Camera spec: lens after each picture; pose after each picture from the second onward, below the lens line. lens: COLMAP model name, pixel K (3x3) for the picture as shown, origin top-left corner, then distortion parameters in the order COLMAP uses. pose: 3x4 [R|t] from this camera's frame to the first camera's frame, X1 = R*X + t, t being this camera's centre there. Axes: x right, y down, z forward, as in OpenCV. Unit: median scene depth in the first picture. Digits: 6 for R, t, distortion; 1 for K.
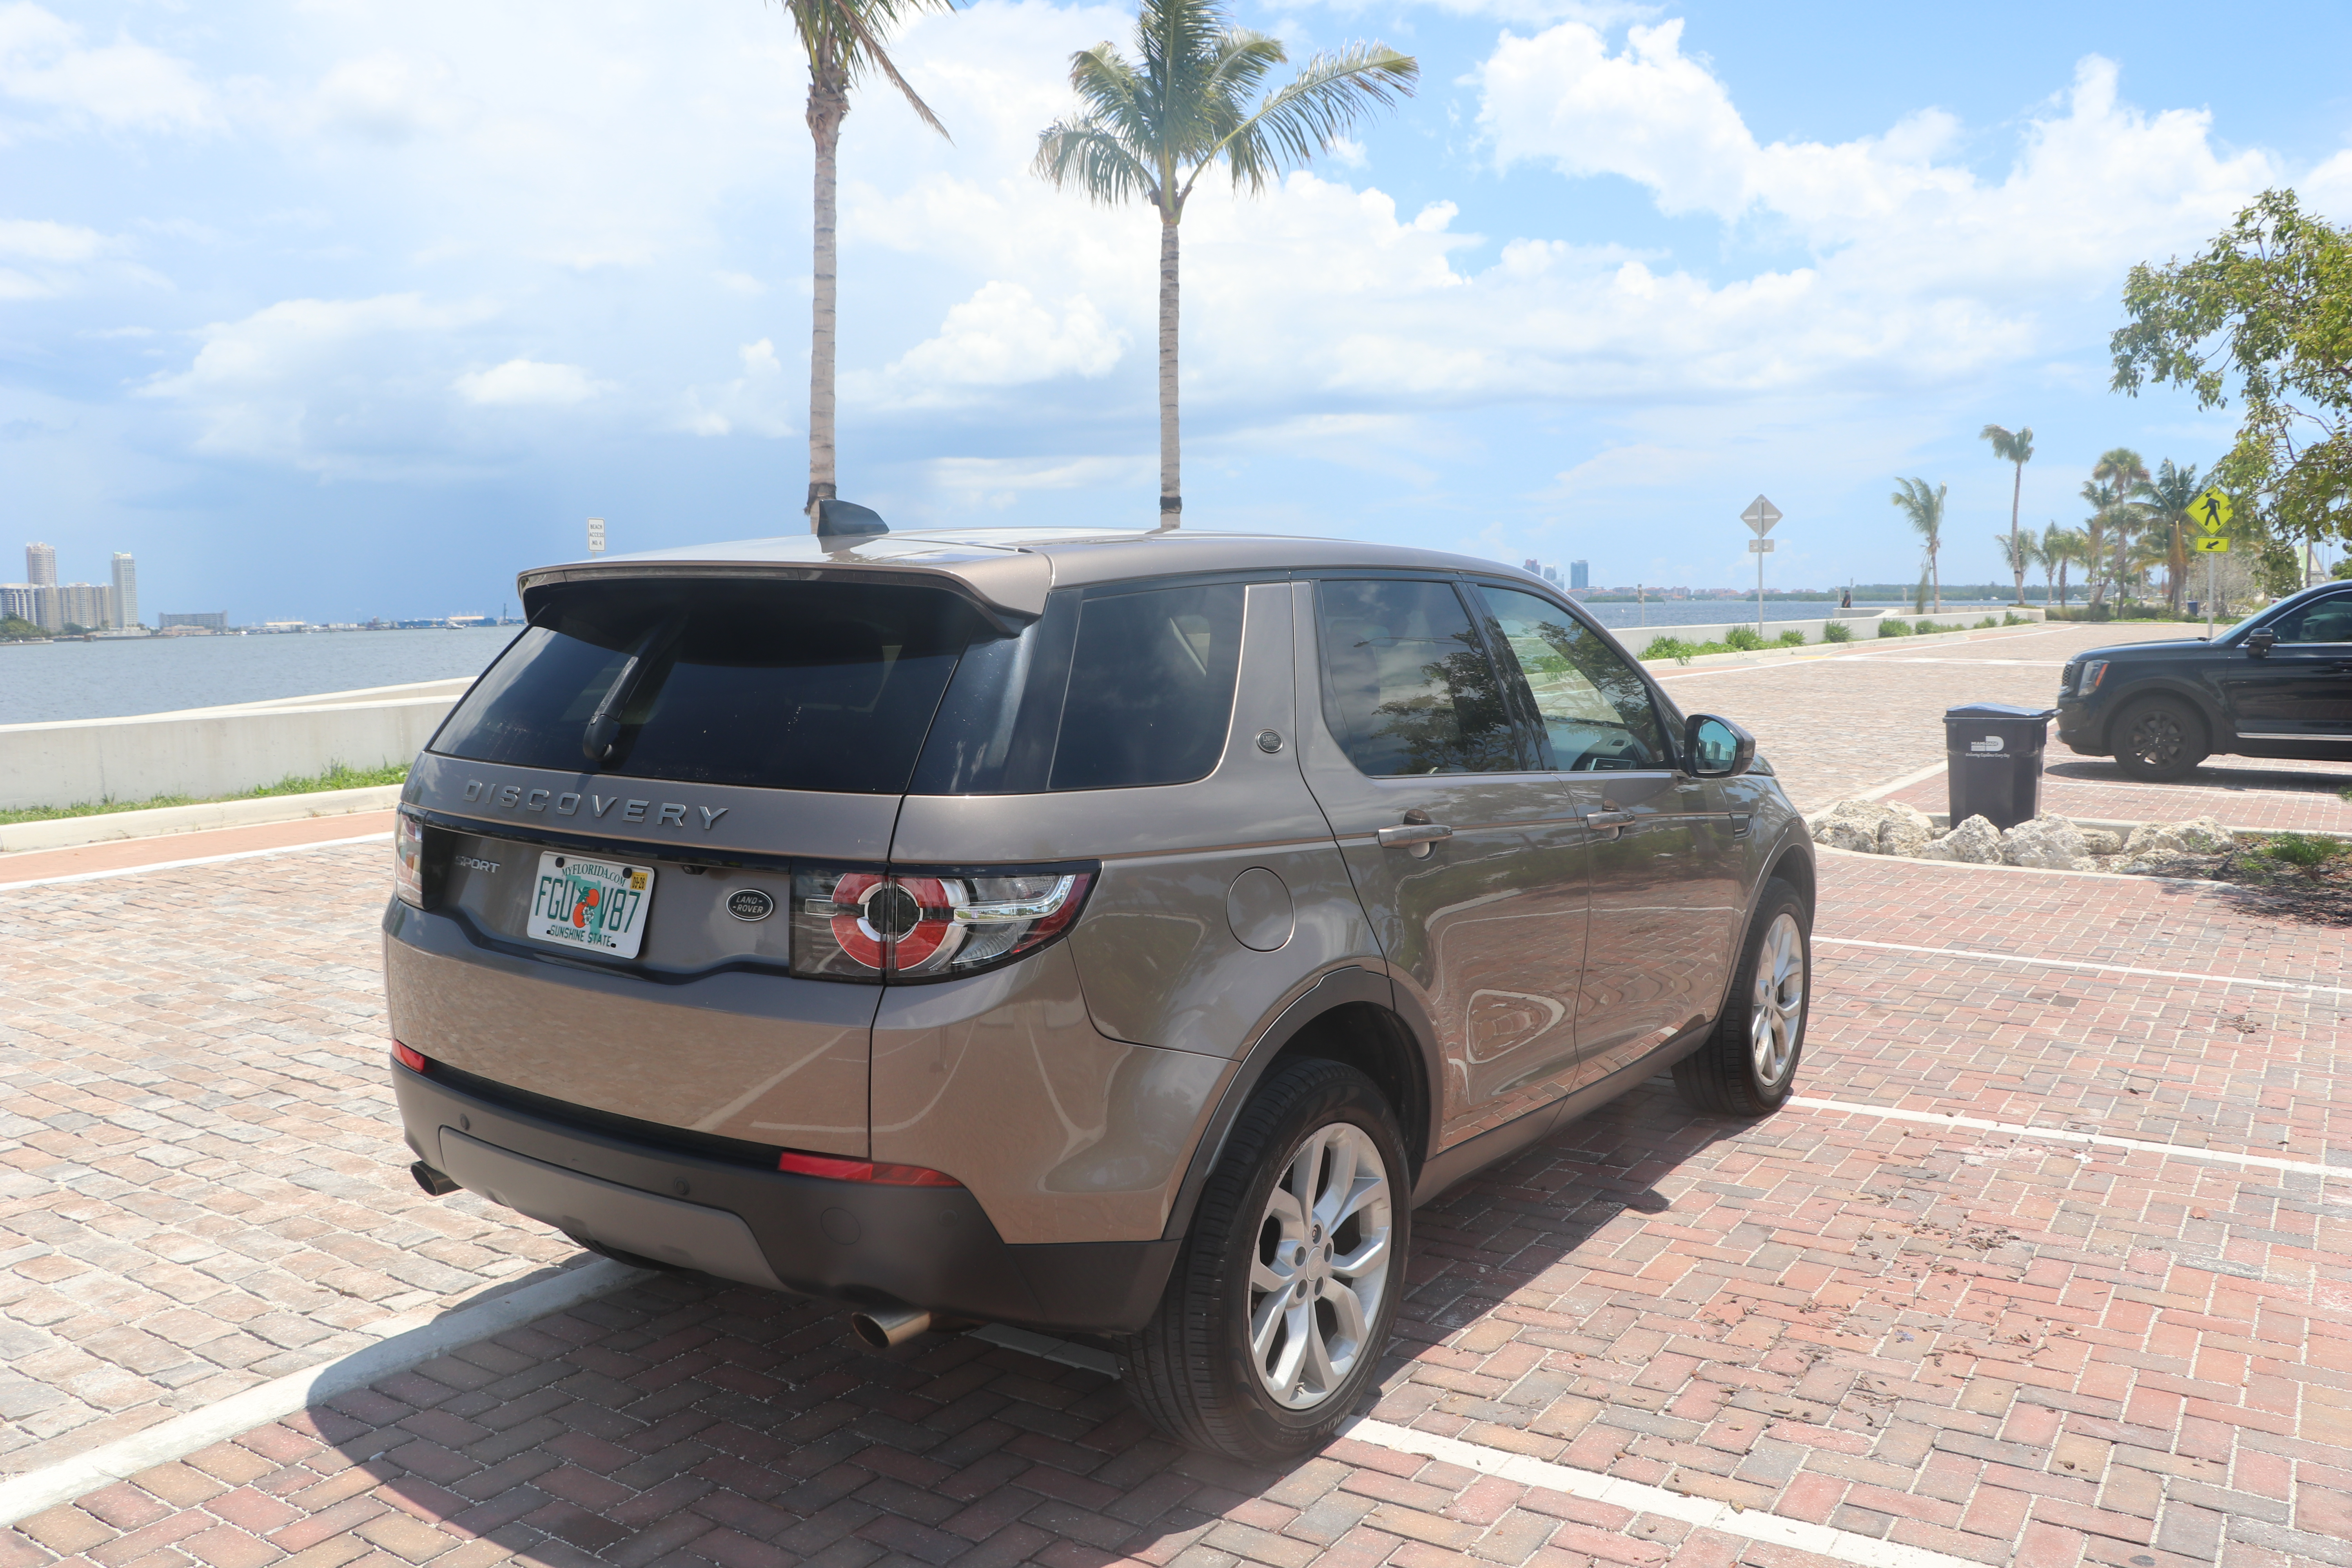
lens RADIAL K [[1953.1, 0, 1176.0], [0, 1953.1, 784.0], [0, 0, 1]] dist [-0.169499, 0.115498]
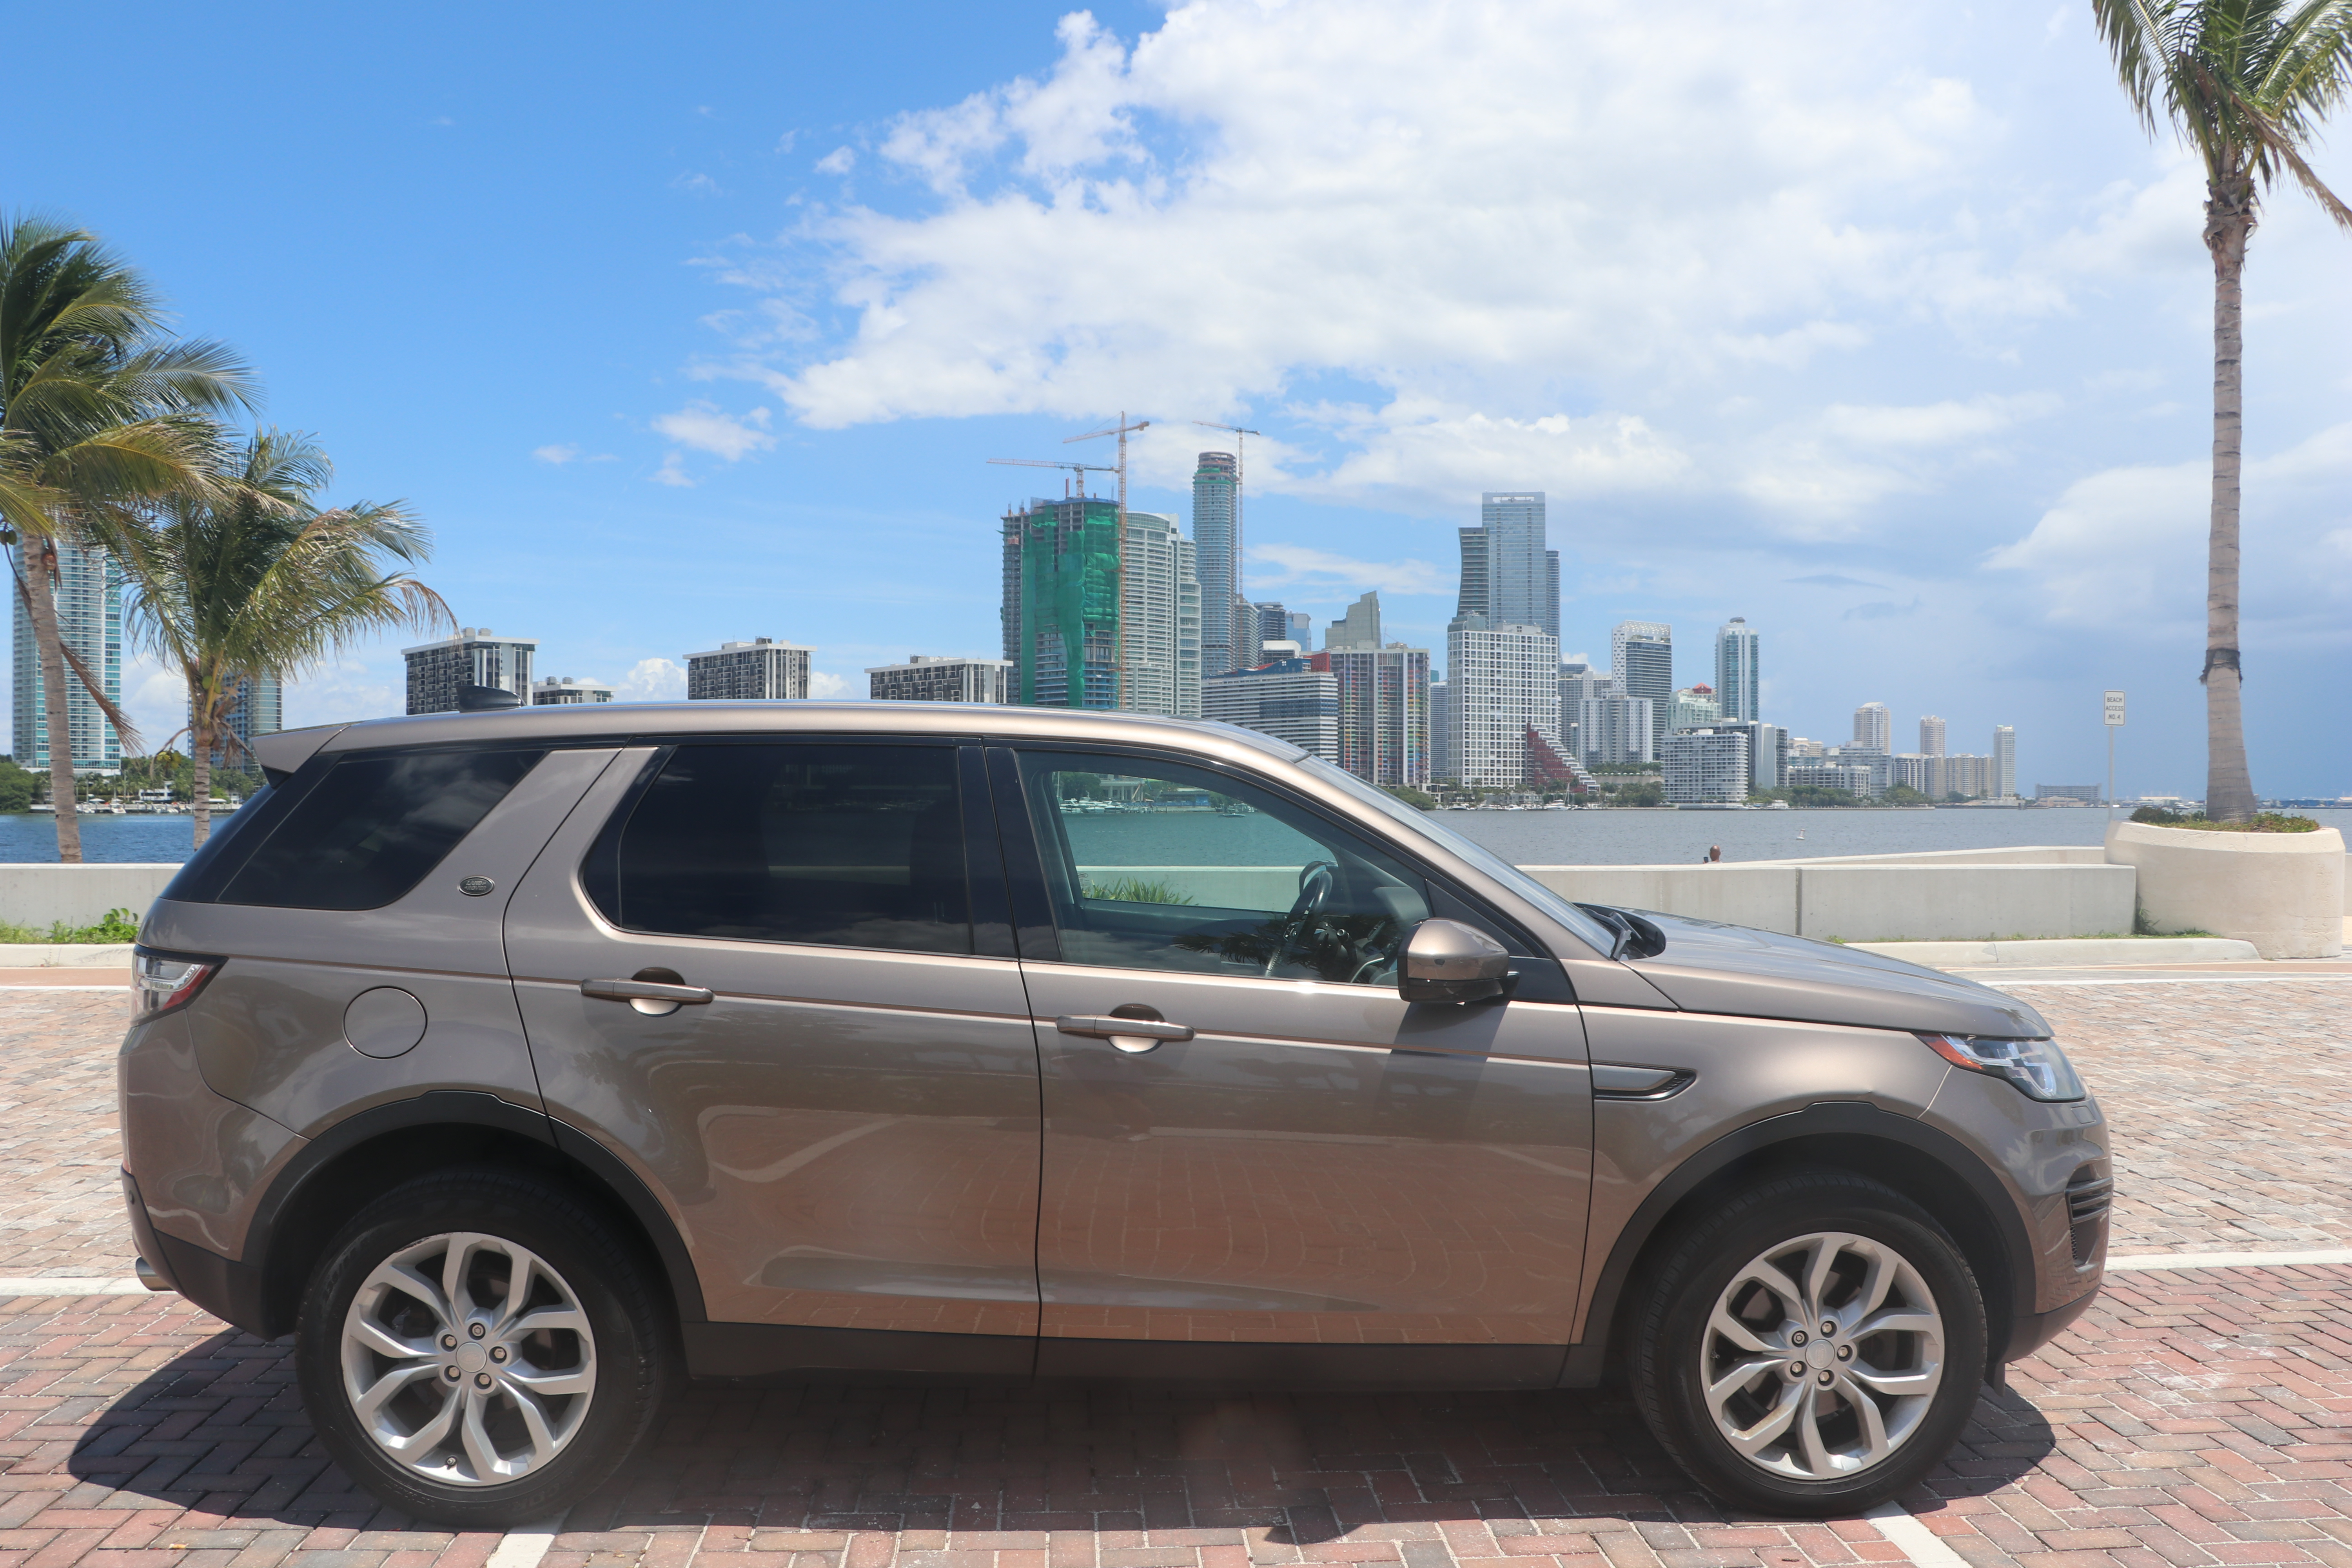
lens RADIAL K [[1953.1, 0, 1176.0], [0, 1953.1, 784.0], [0, 0, 1]] dist [-0.169499, 0.115498]
pose [[0.591531, 0.014633, -0.806150, 0.383736], [-0.088509, 0.994971, -0.046884, -0.020910], [0.801410, 0.099085, 0.589851, 0.212295]]
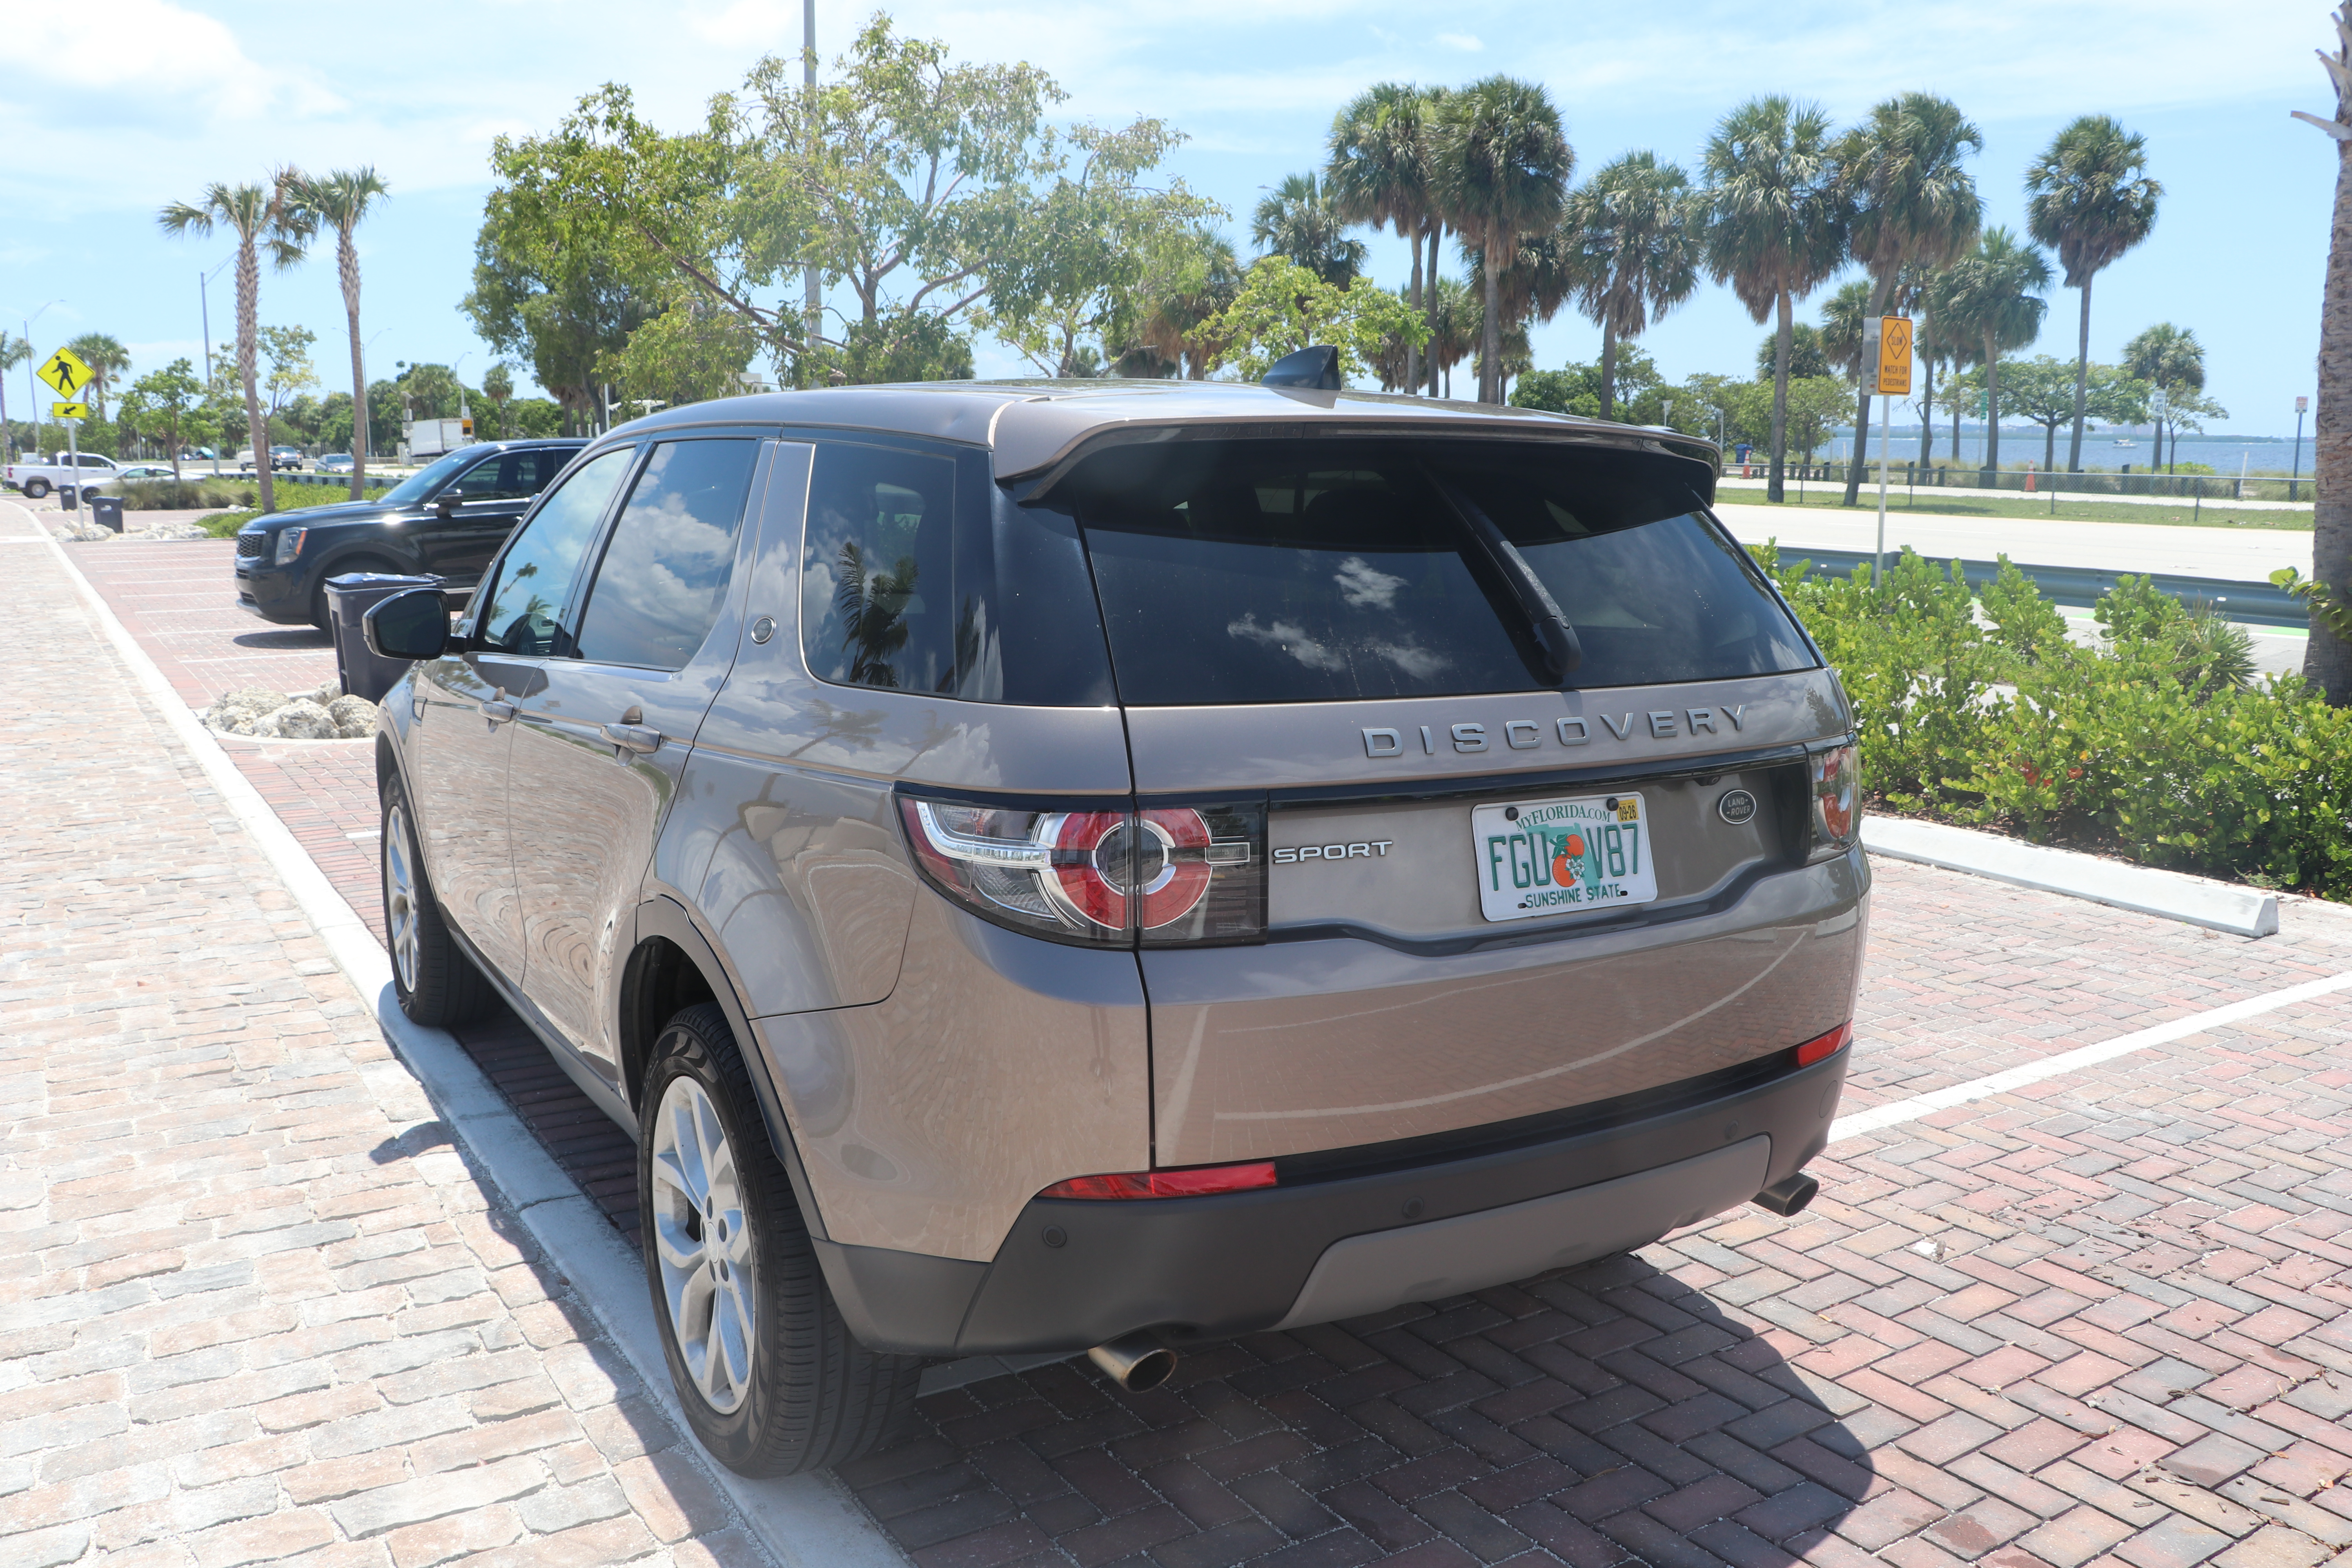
lens RADIAL K [[1953.1, 0, 1176.0], [0, 1953.1, 784.0], [0, 0, 1]] dist [-0.169499, 0.115498]
pose [[0.409143, -0.148759, 0.900262, -0.325852], [0.084587, 0.988556, 0.124906, -0.024092], [-0.908541, 0.025046, 0.417044, 0.243062]]
